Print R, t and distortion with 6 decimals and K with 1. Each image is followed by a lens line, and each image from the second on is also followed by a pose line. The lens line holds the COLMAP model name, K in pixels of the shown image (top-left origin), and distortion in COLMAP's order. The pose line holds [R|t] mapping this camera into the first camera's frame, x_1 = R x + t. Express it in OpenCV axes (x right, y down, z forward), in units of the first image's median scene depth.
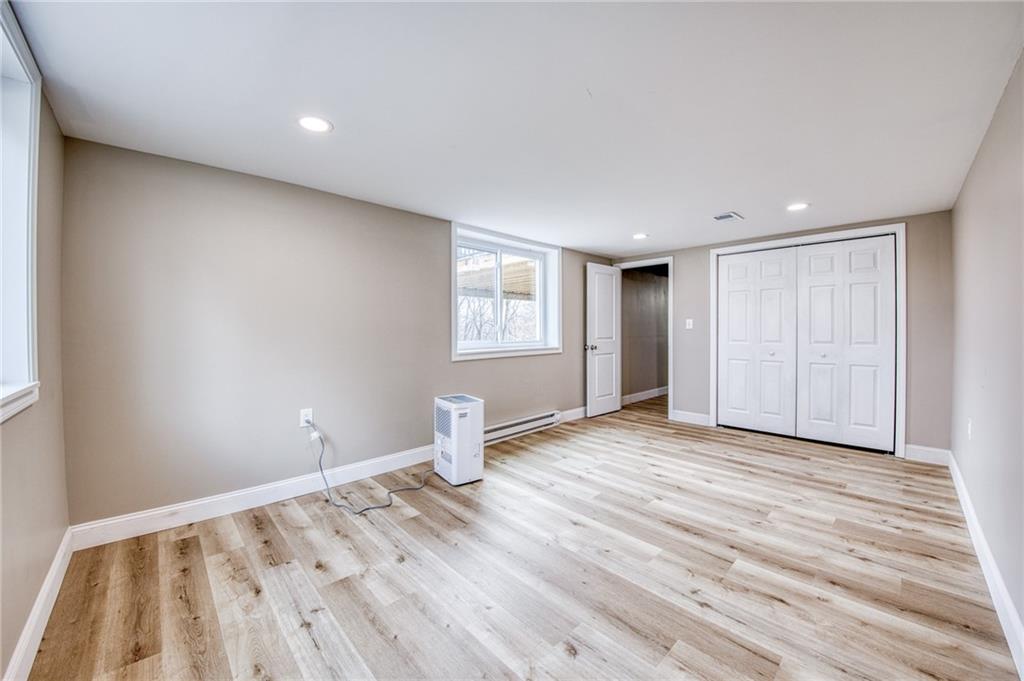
lens RADIAL K [[370.9, 0, 510.0], [0, 370.9, 326.0], [0, 0, 1]] dist [-0.007707, -0.006460]
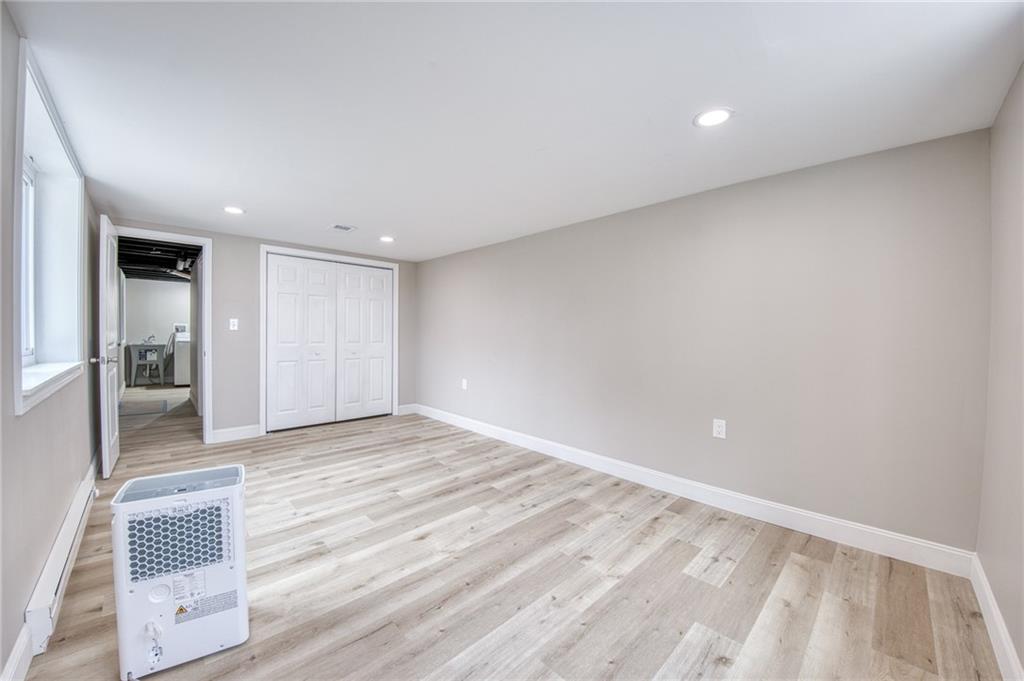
lens RADIAL K [[370.9, 0, 505.5], [0, 370.9, 337.6], [0, 0, 1]] dist [-0.007707, -0.006460]
pose [[0.022747, -0.011775, 0.999672, -0.631894], [-0.019673, 0.999732, 0.012223, 0.002718], [-0.999548, -0.019945, 0.022509, 0.640904]]
